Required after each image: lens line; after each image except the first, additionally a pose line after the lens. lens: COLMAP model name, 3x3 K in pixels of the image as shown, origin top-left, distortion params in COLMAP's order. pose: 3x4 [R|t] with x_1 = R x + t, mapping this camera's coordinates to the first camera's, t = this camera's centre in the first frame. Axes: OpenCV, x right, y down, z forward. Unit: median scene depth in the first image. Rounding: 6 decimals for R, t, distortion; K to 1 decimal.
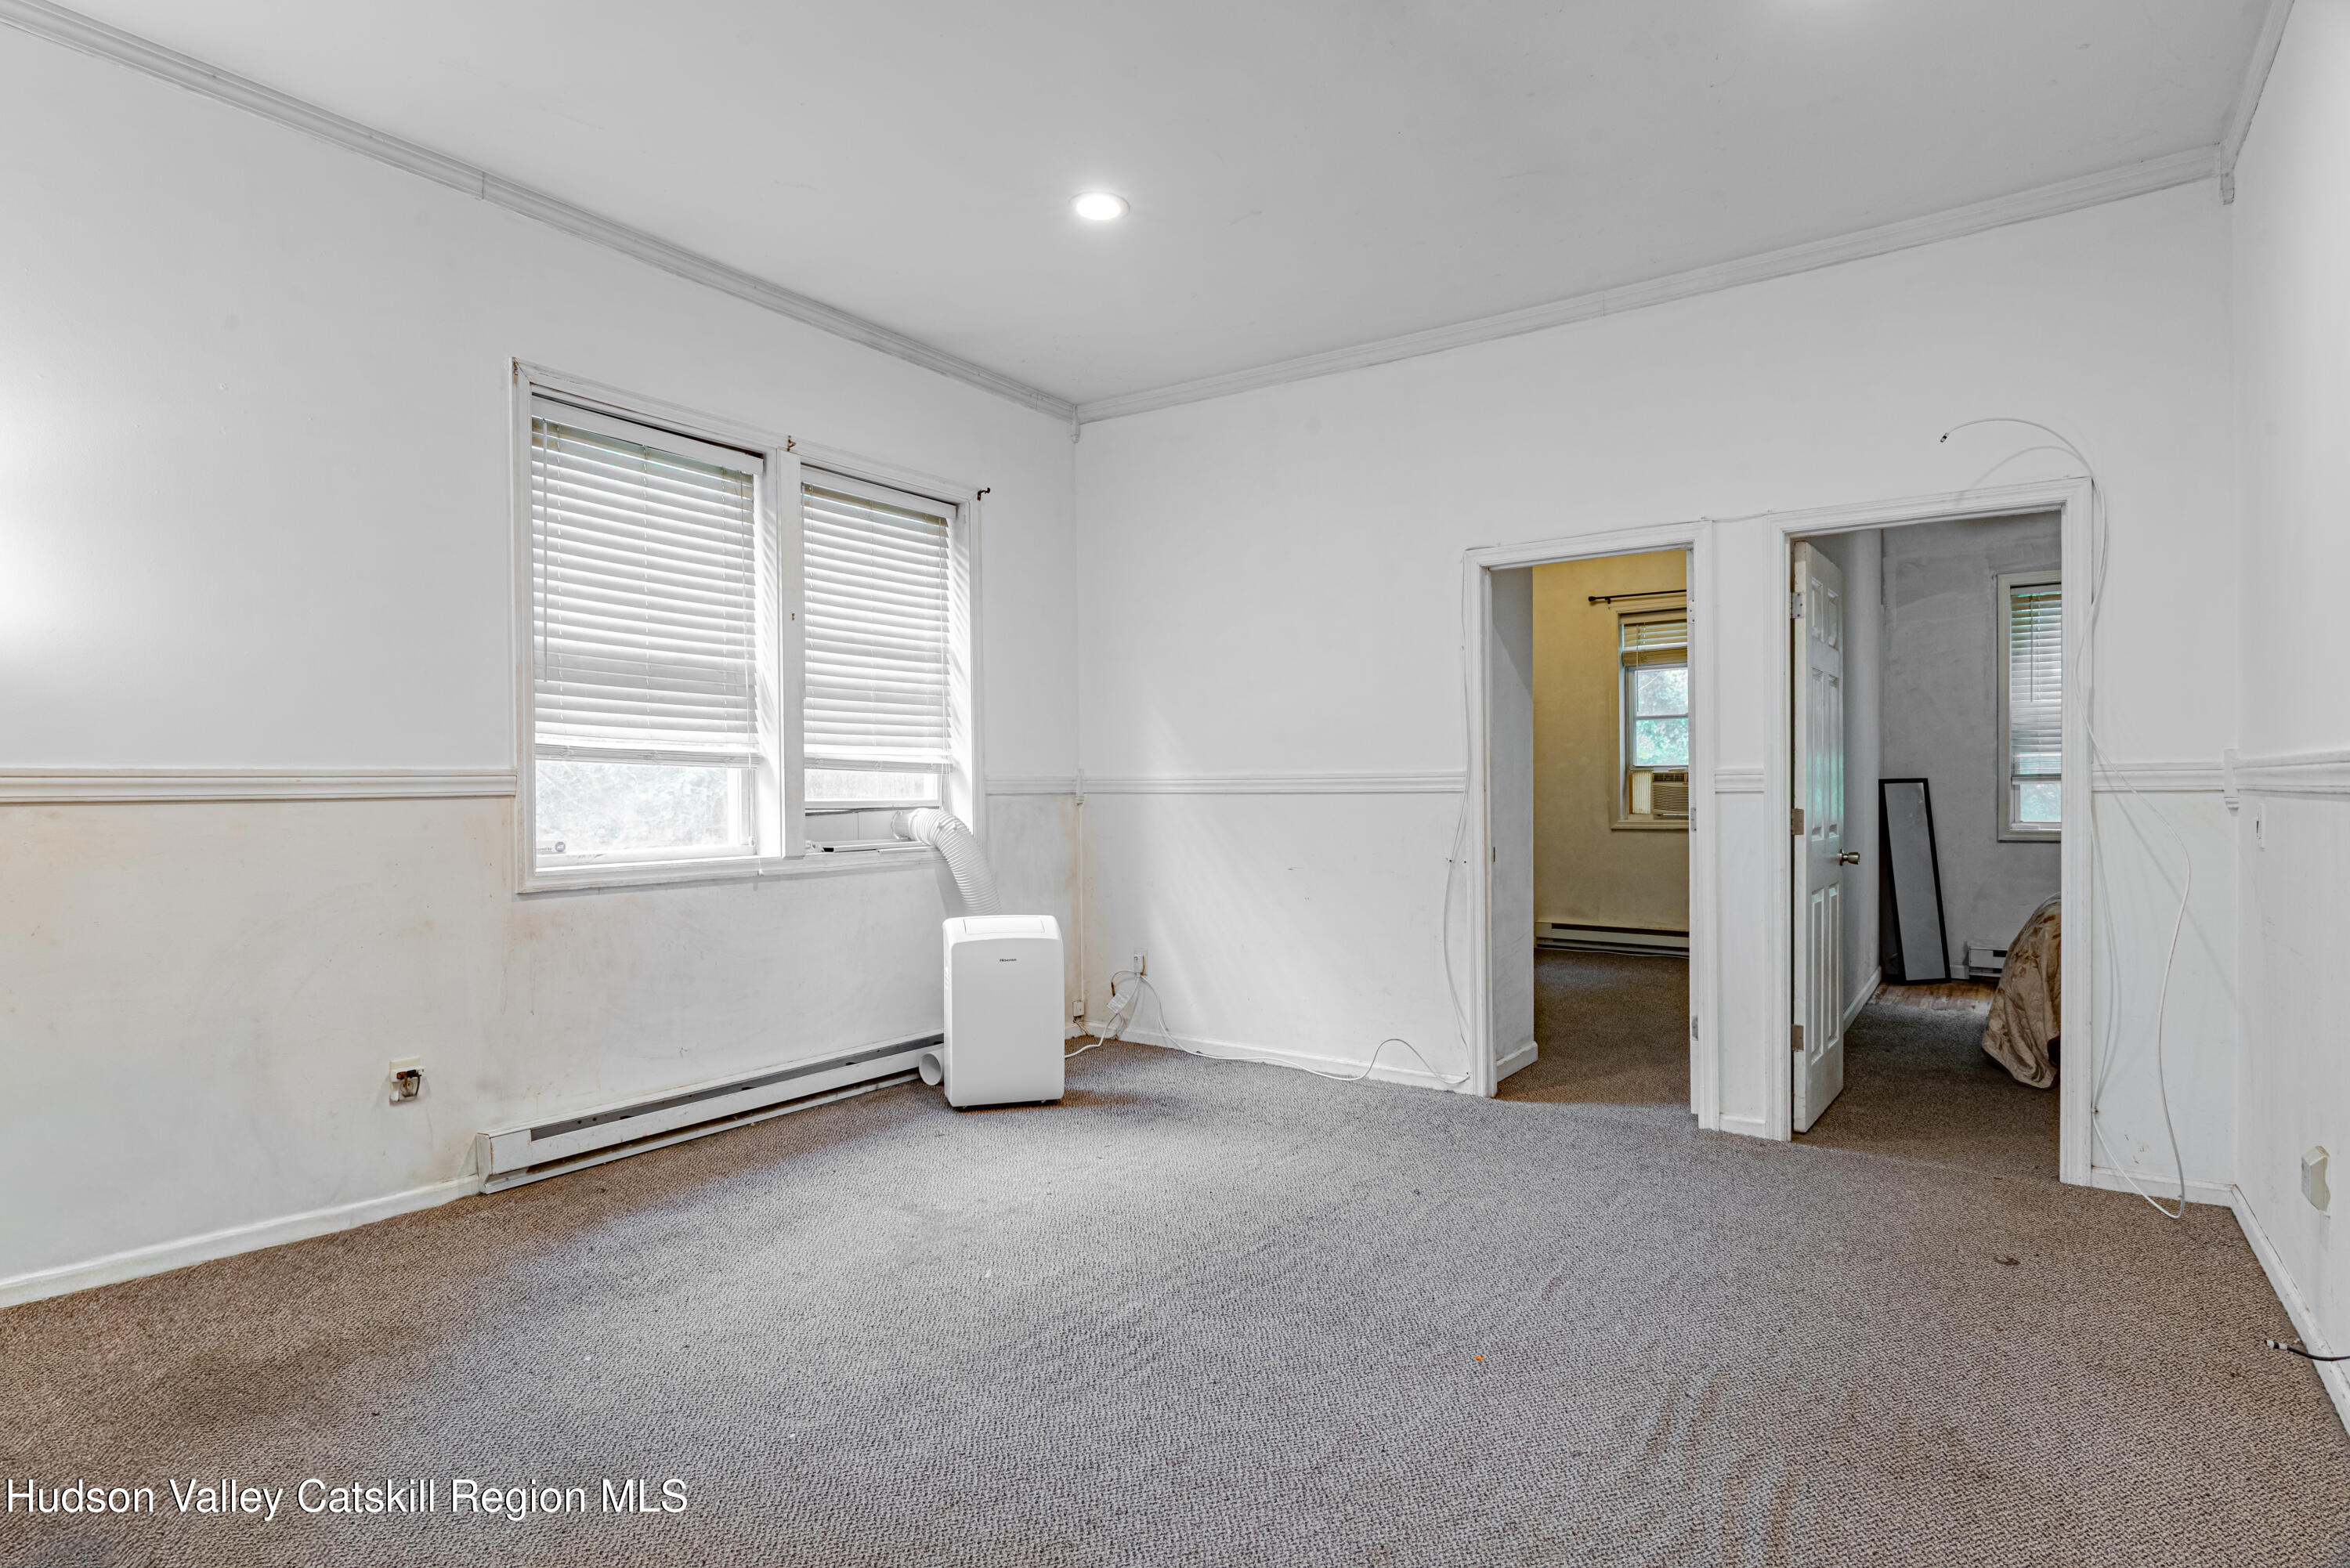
lens RADIAL K [[1191.7, 0, 1162.9], [0, 1191.7, 794.5], [0, 0, 1]] dist [-0.006218, -0.002402]
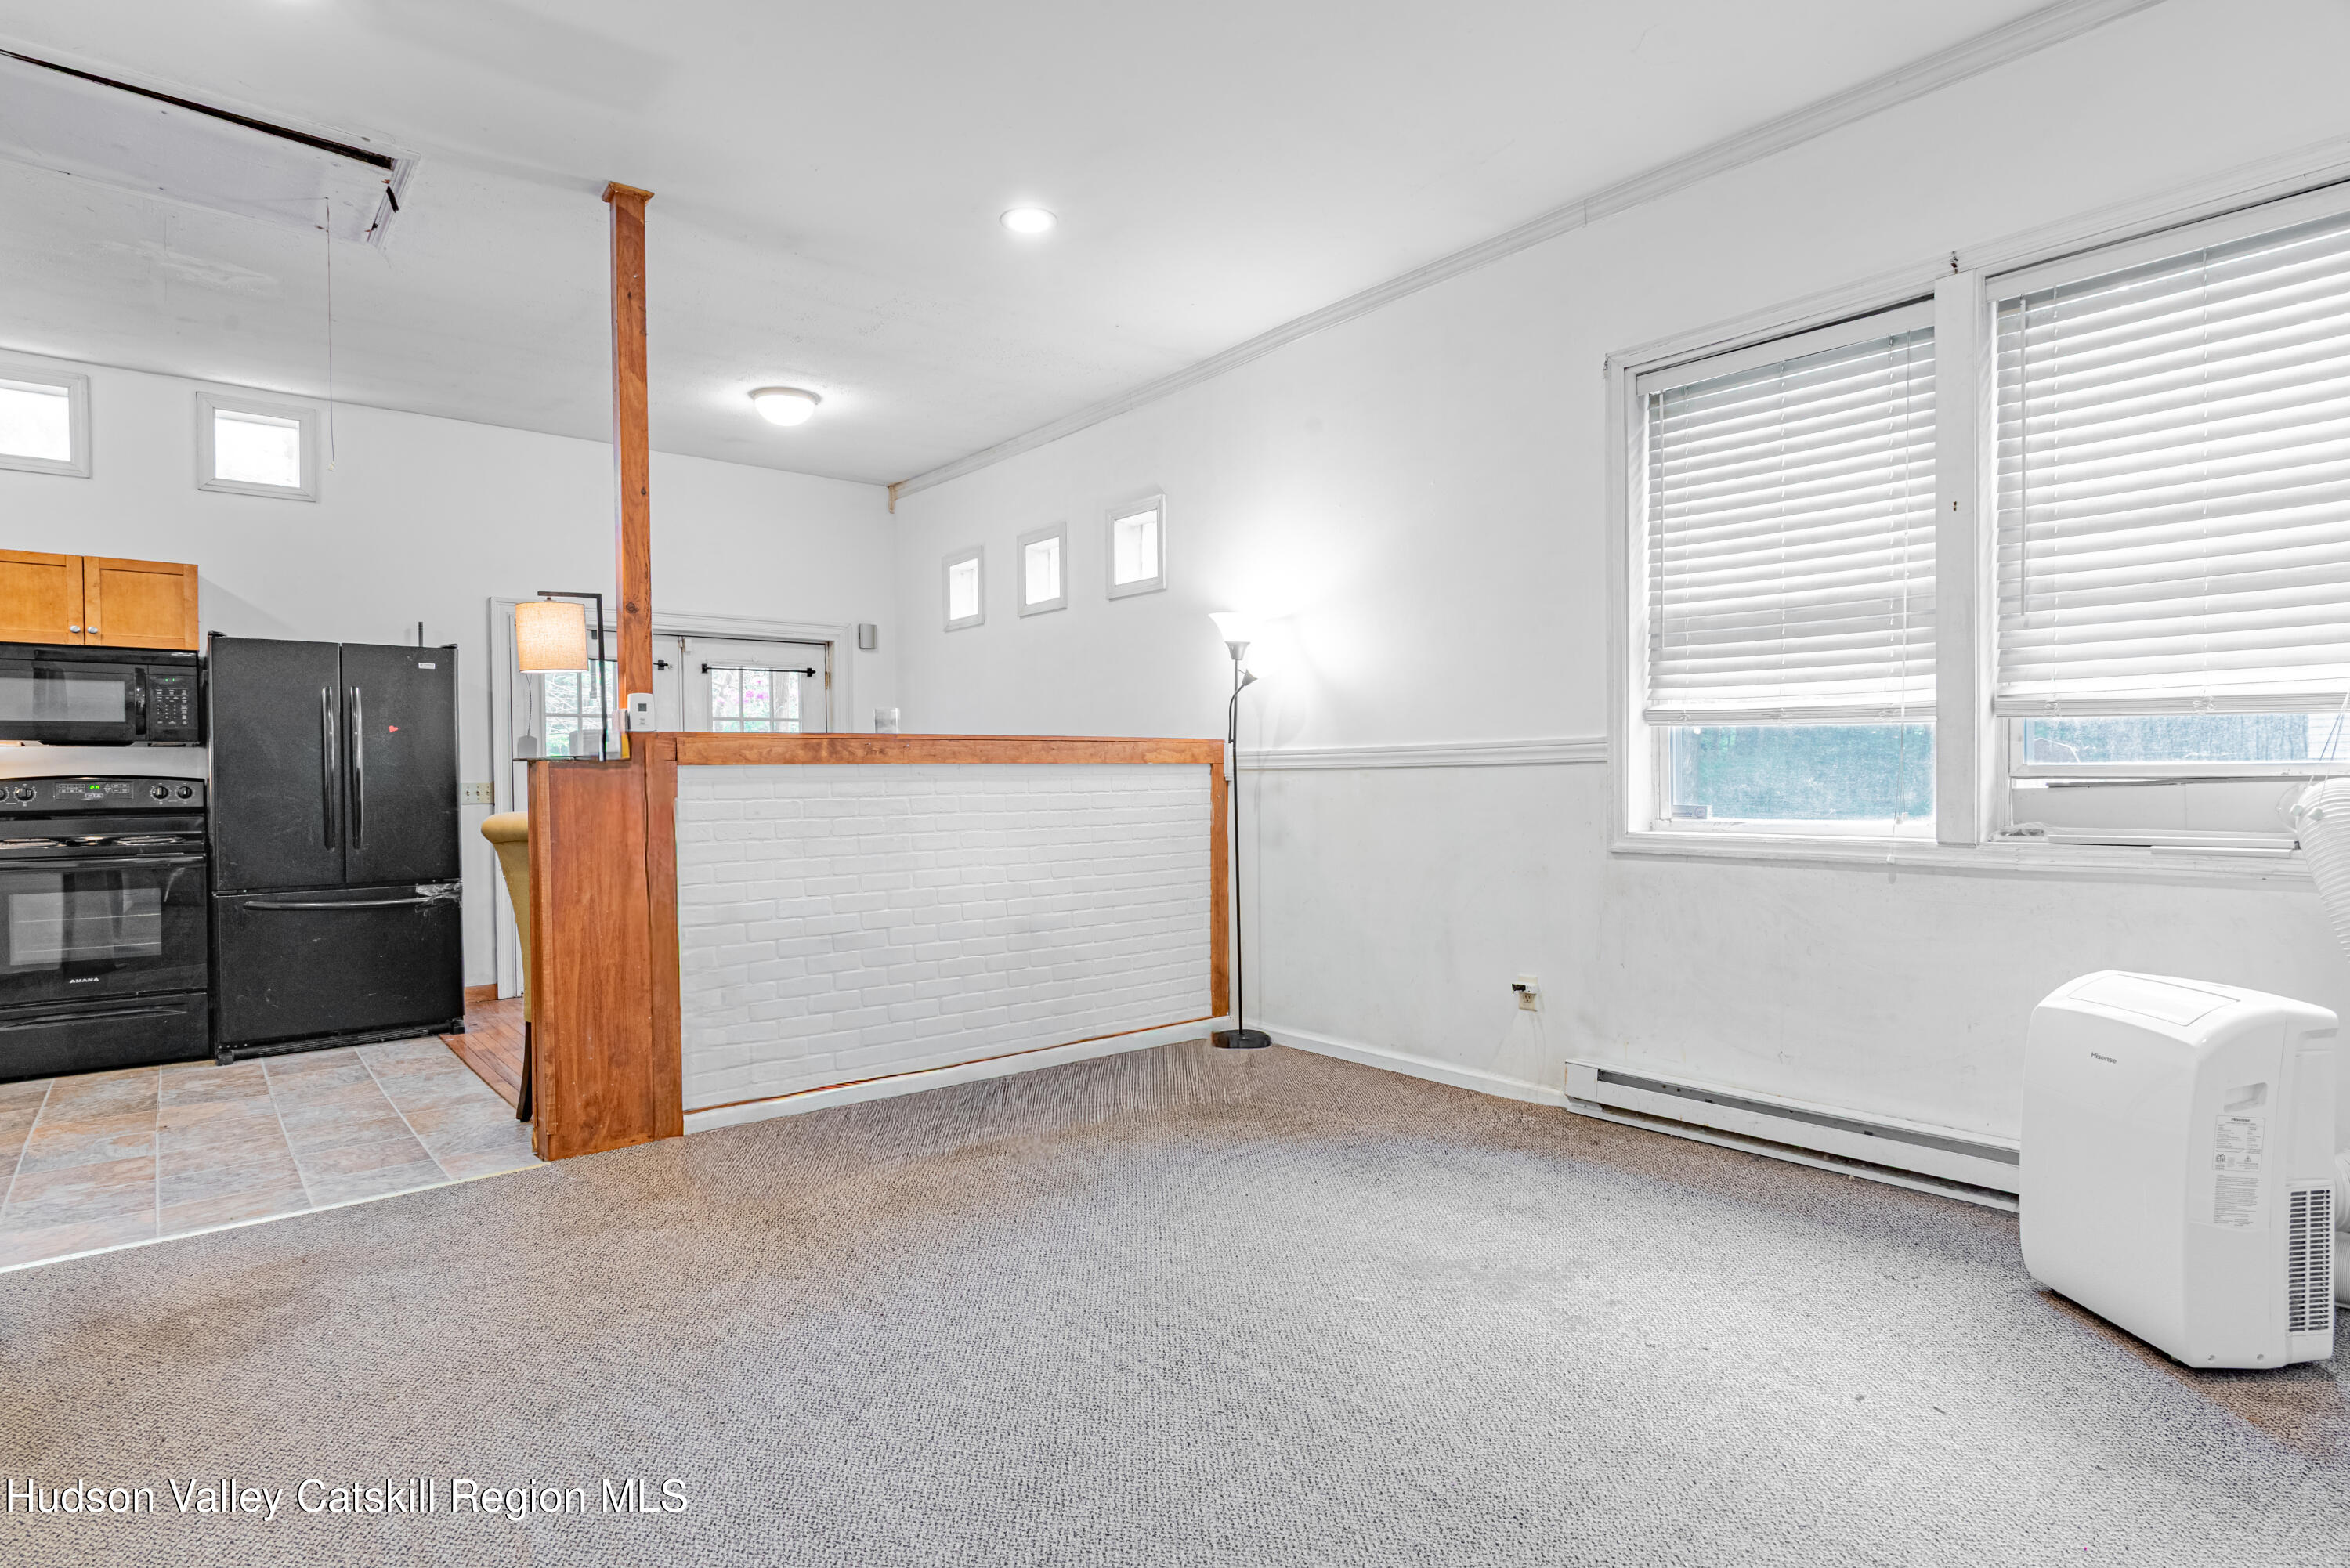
lens RADIAL K [[1191.7, 0, 1162.9], [0, 1191.7, 794.5], [0, 0, 1]] dist [-0.006218, -0.002402]
pose [[-0.246128, 0.023865, -0.968943, 0.569853], [0.008413, 0.999712, 0.022486, 0.003178], [0.969201, -0.002617, -0.246258, 0.822581]]
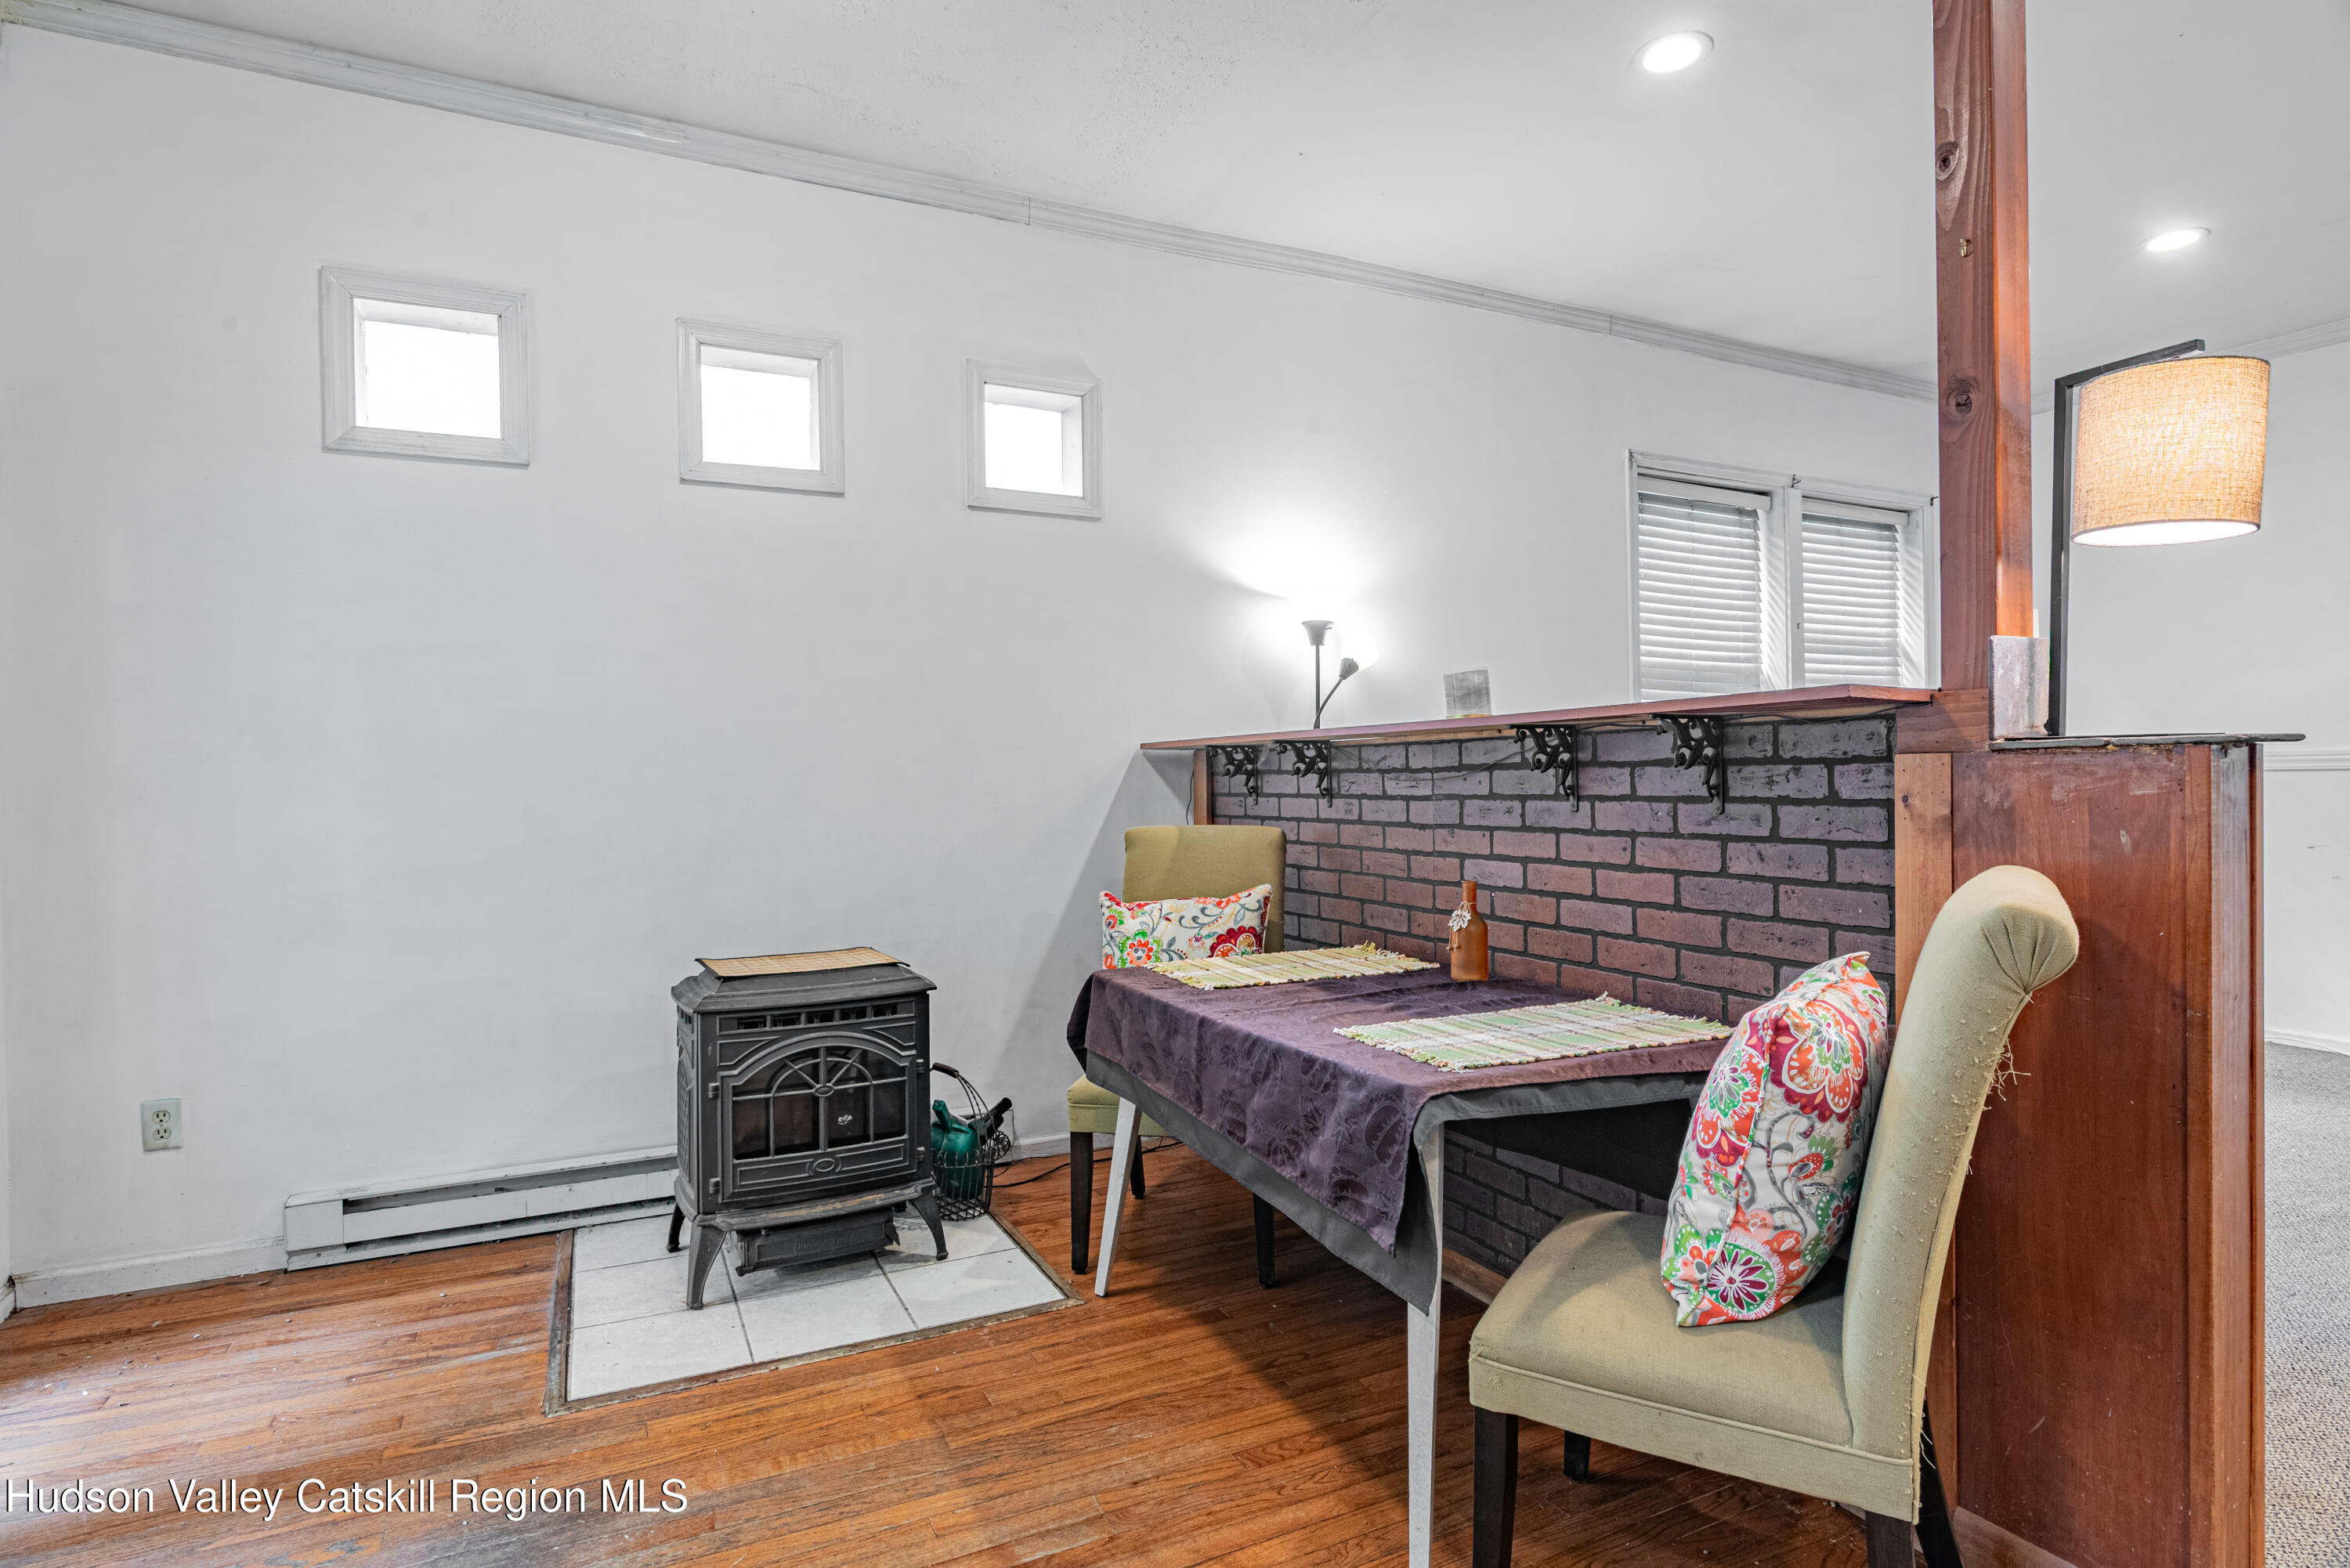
lens RADIAL K [[1191.7, 0, 1162.9], [0, 1191.7, 794.5], [0, 0, 1]] dist [-0.006218, -0.002402]
pose [[0.881532, -0.007773, -0.472060, -0.358519], [0.011214, 0.999927, 0.004475, 0.007993], [0.471991, -0.009238, 0.881555, -0.405258]]
